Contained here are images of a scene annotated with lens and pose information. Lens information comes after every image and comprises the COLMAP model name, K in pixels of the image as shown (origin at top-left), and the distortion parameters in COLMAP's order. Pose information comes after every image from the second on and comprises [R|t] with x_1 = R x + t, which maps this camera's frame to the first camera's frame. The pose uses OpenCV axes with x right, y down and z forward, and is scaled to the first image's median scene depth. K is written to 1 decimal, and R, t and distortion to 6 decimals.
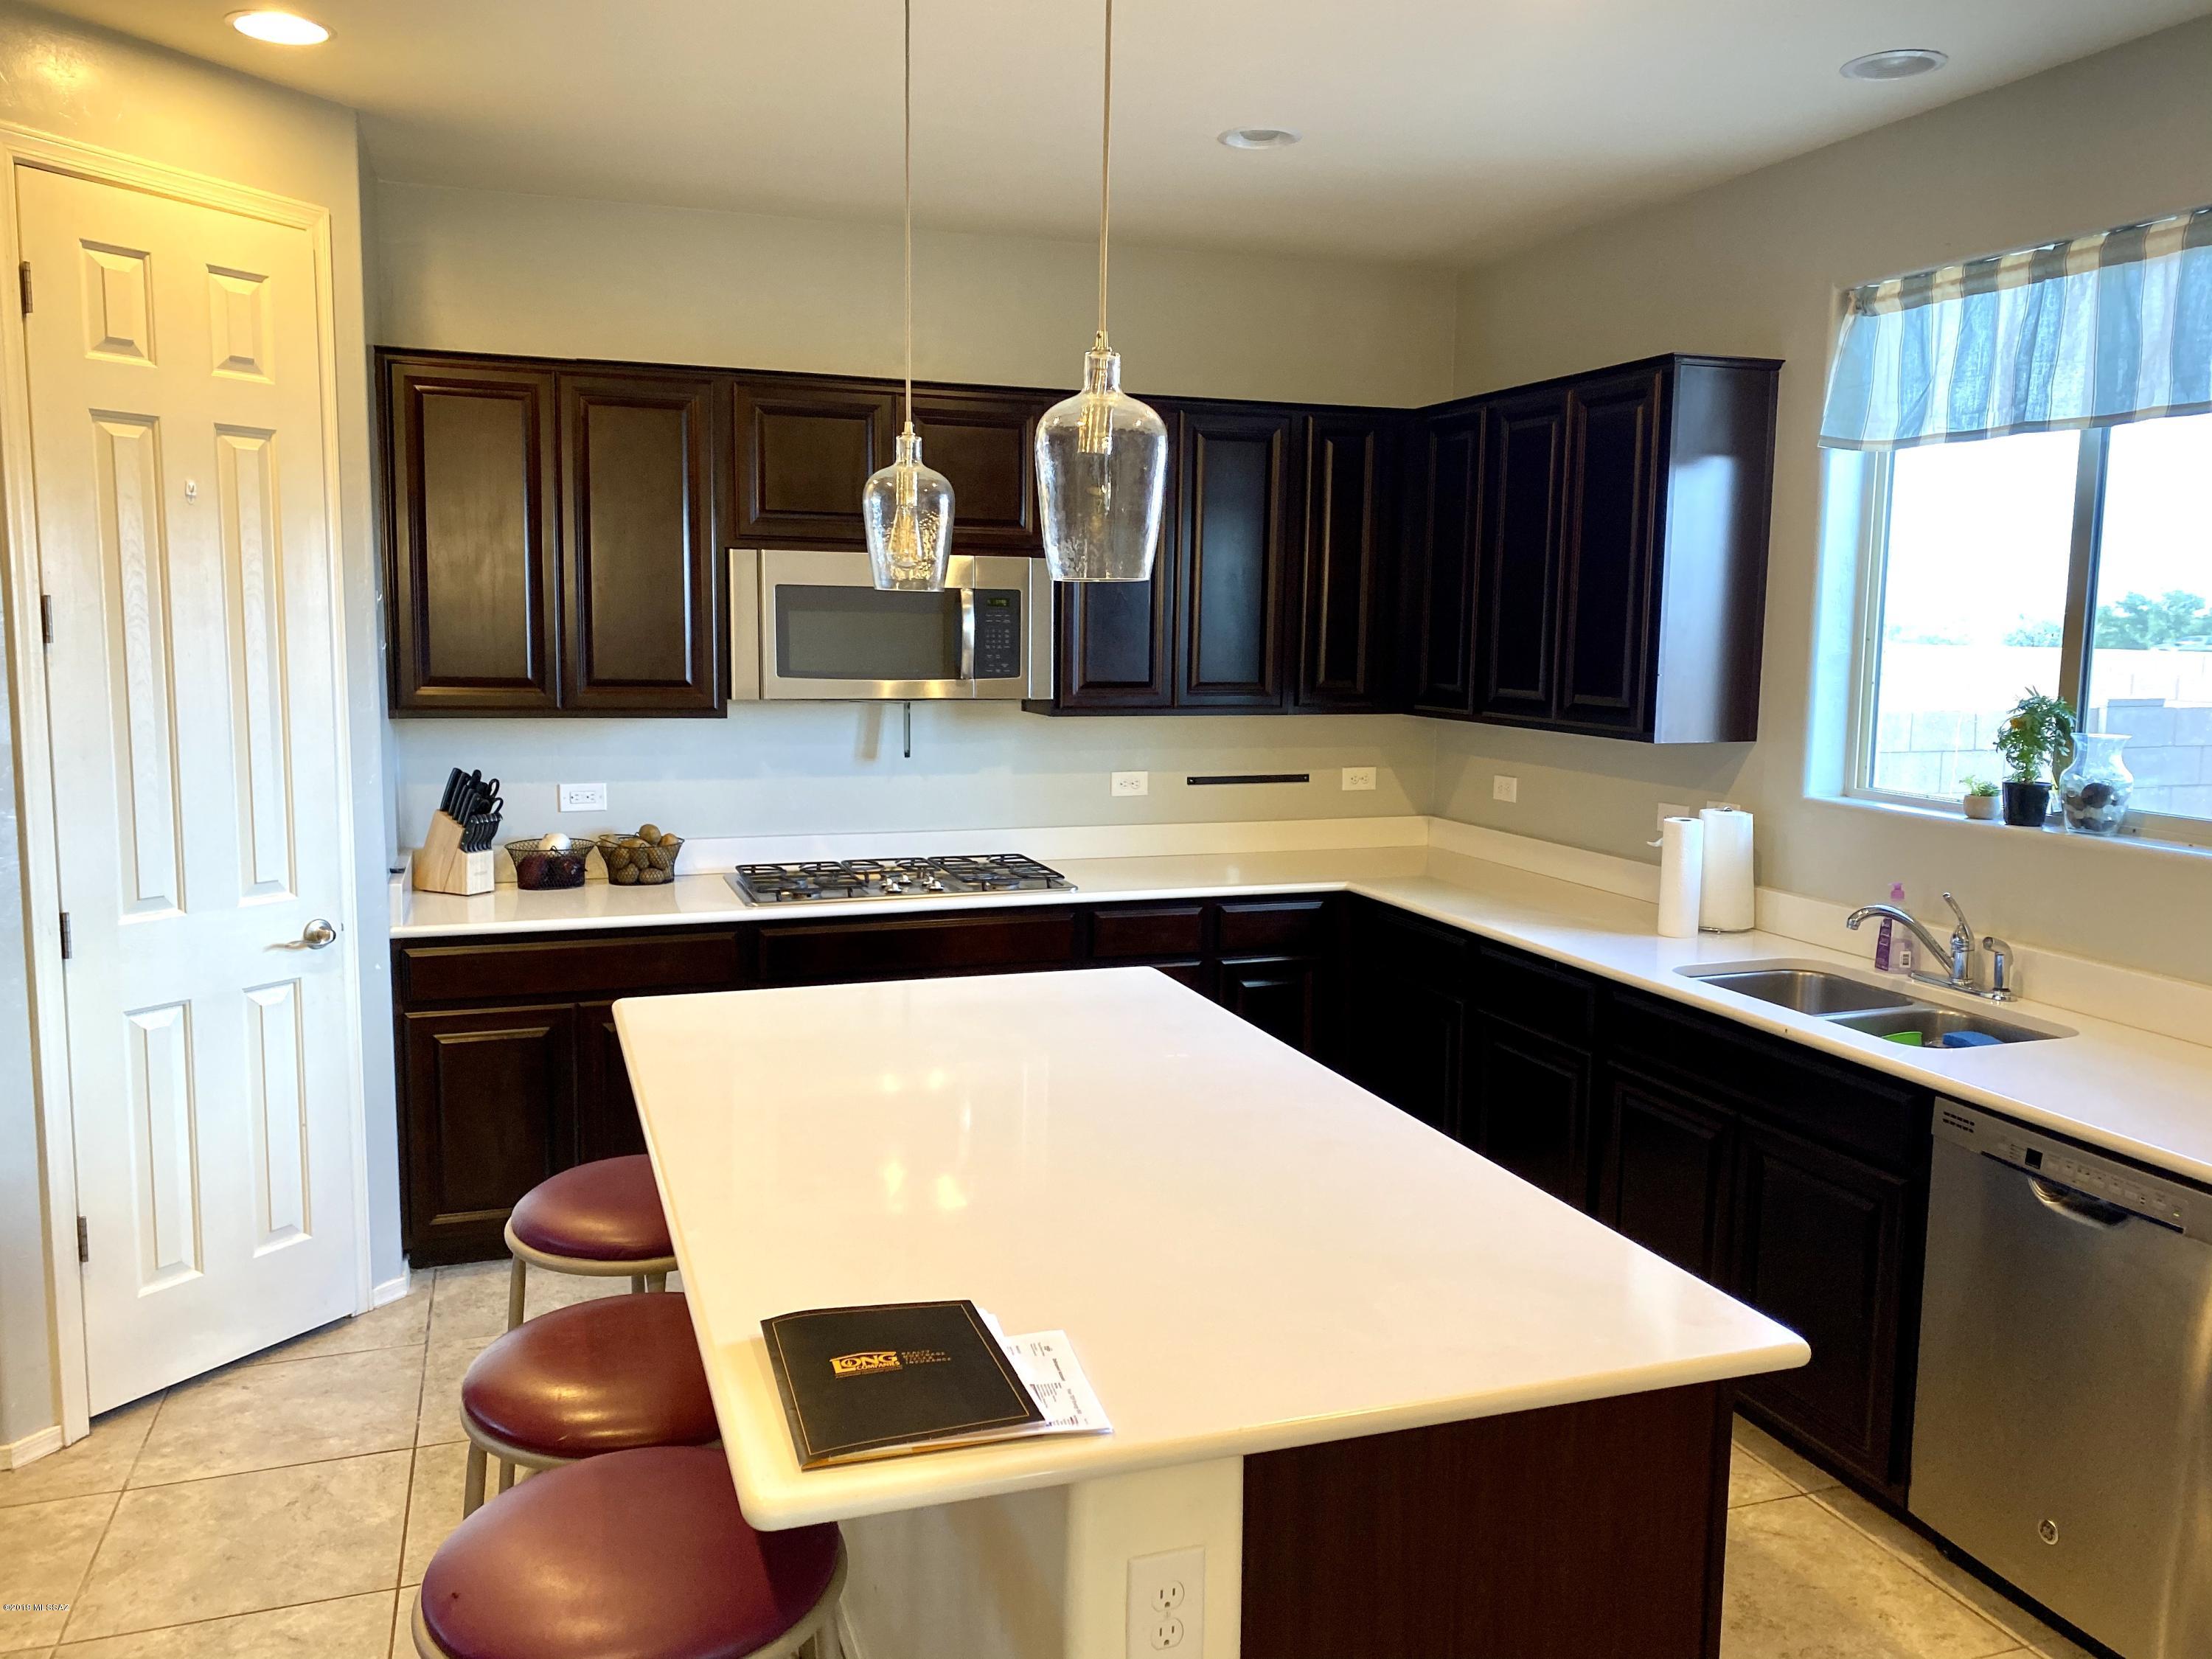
lens RADIAL K [[1724.4, 0, 1102.5], [0, 1724.4, 754.7], [0, 0, 1]] dist [0.299664, -0.266548]
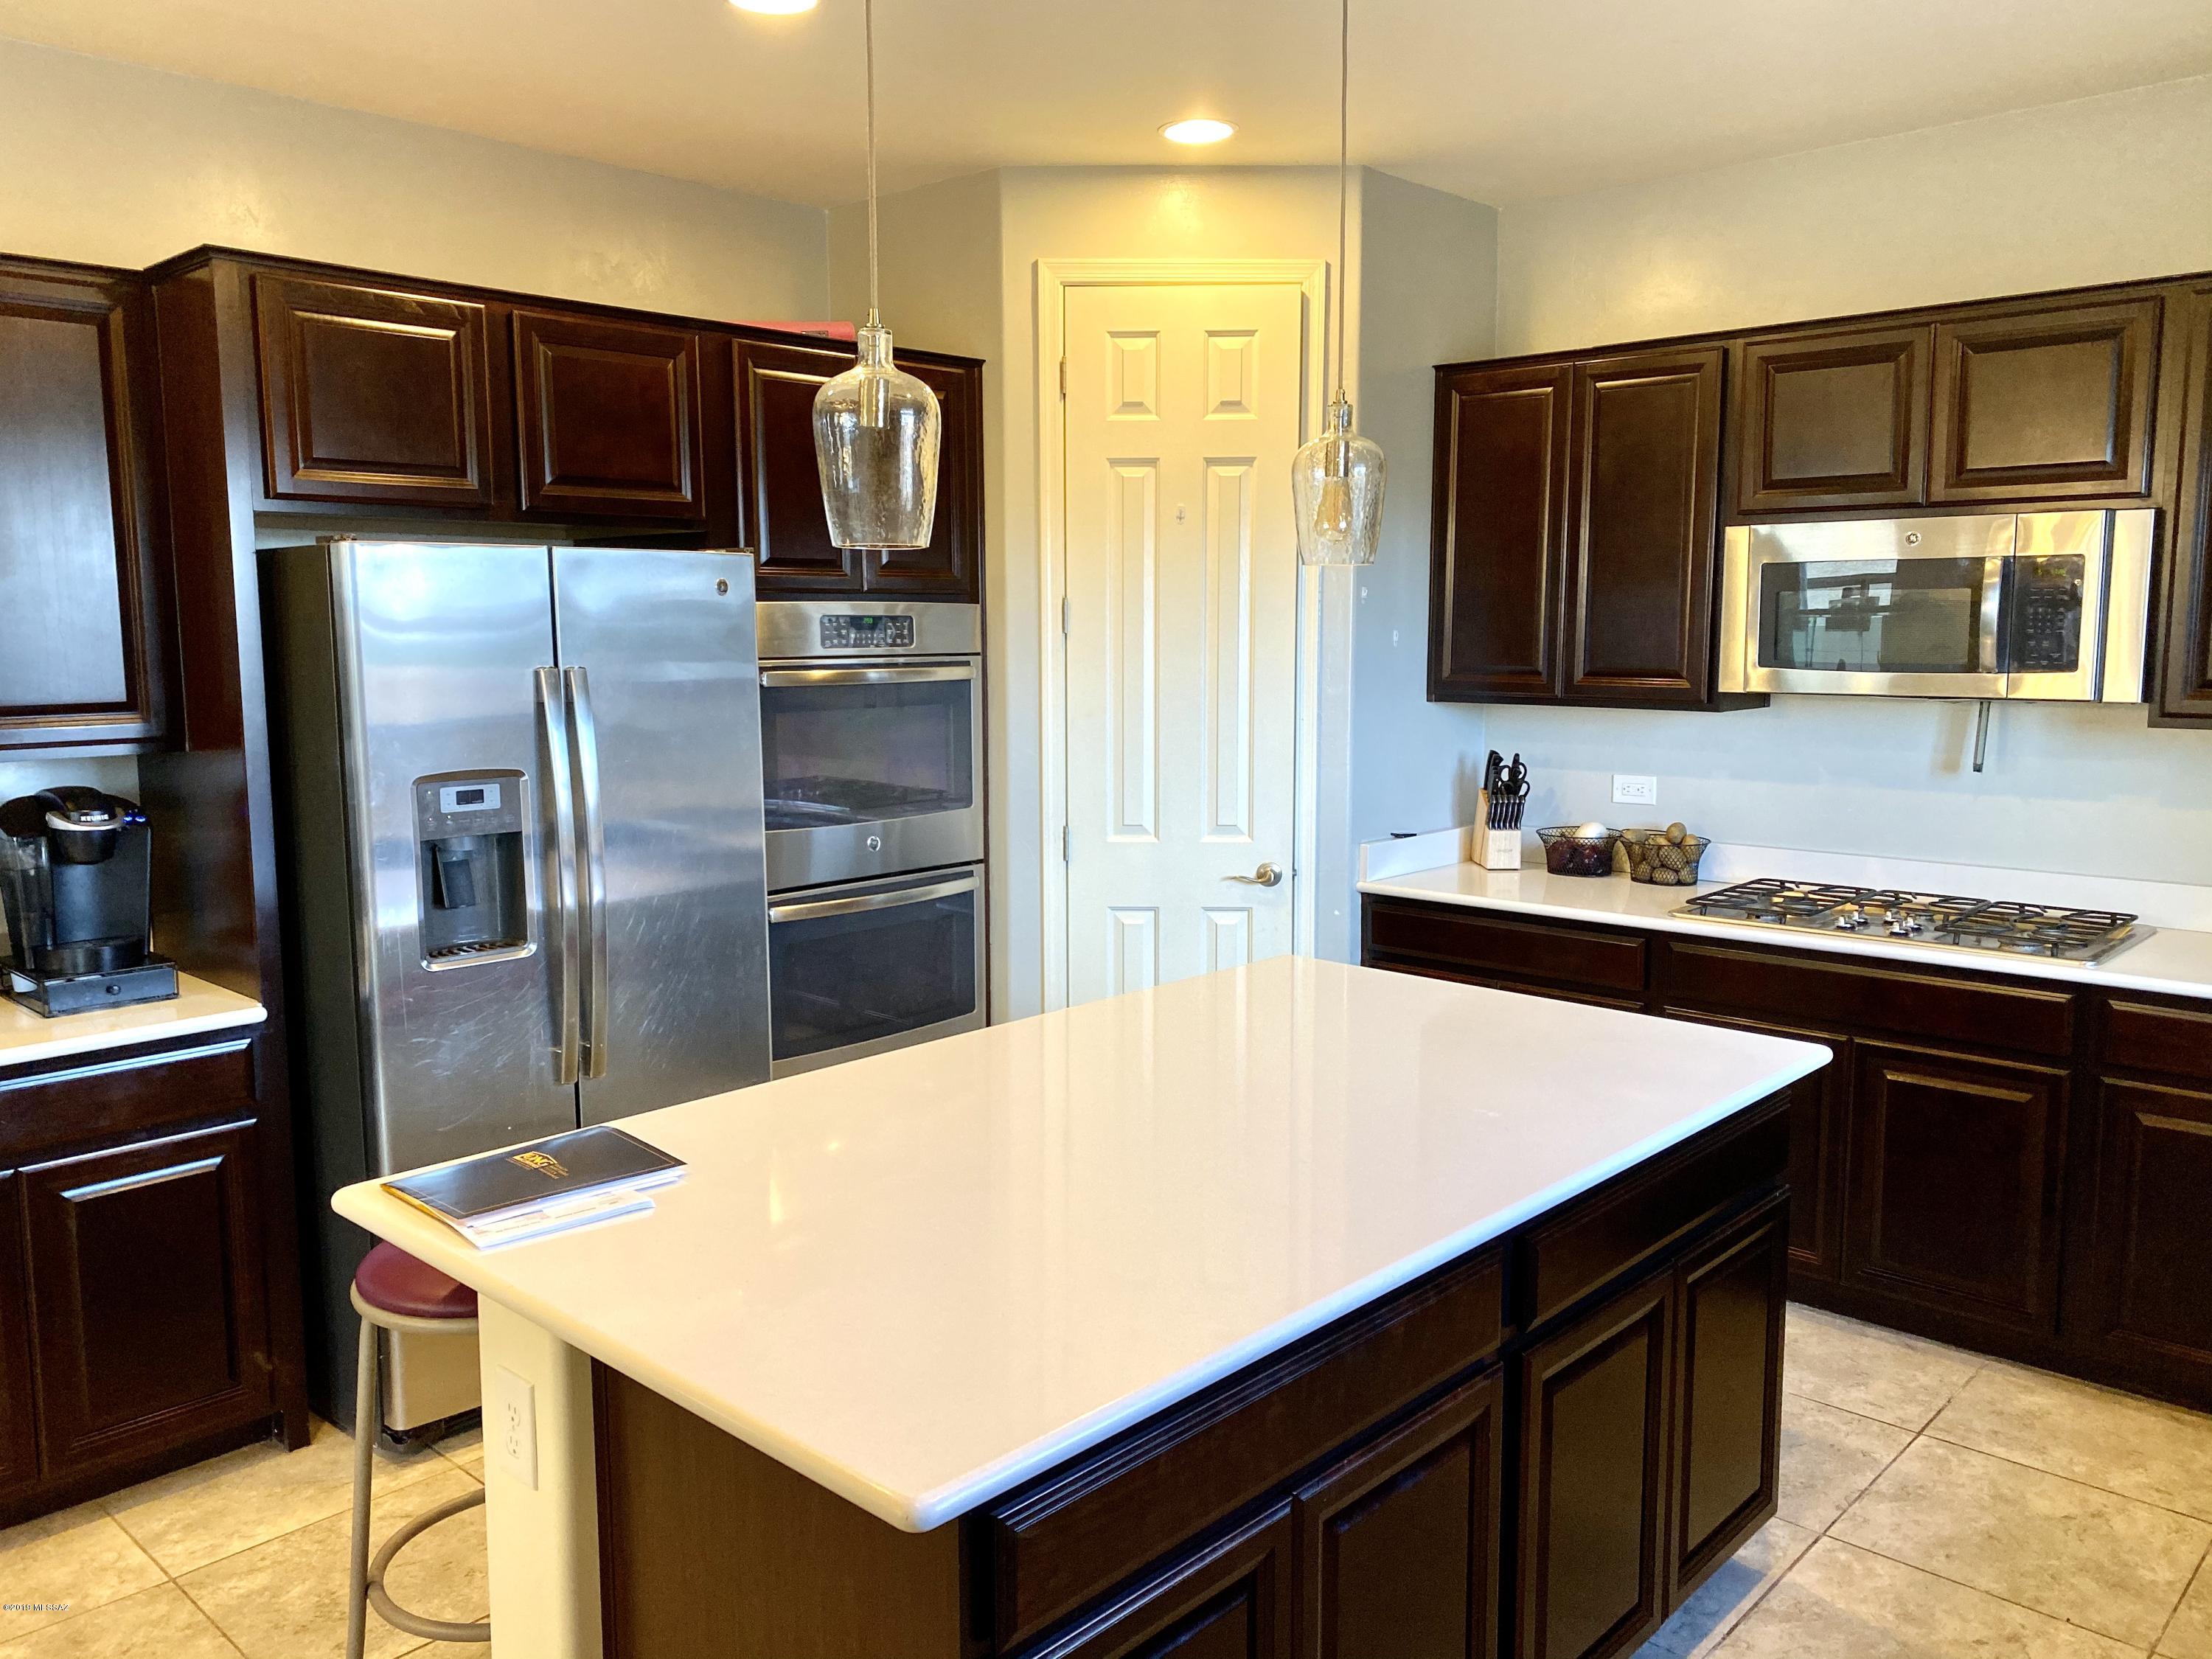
lens RADIAL K [[1766.5, 0, 1100.6], [0, 1766.5, 849.8], [0, 0, 1]] dist [0.074905, -0.002661]
pose [[0.491718, 0.105735, -0.864311, 0.445189], [-0.061413, 0.994339, 0.086704, -0.010896], [0.868586, 0.010446, 0.495428, 0.263774]]
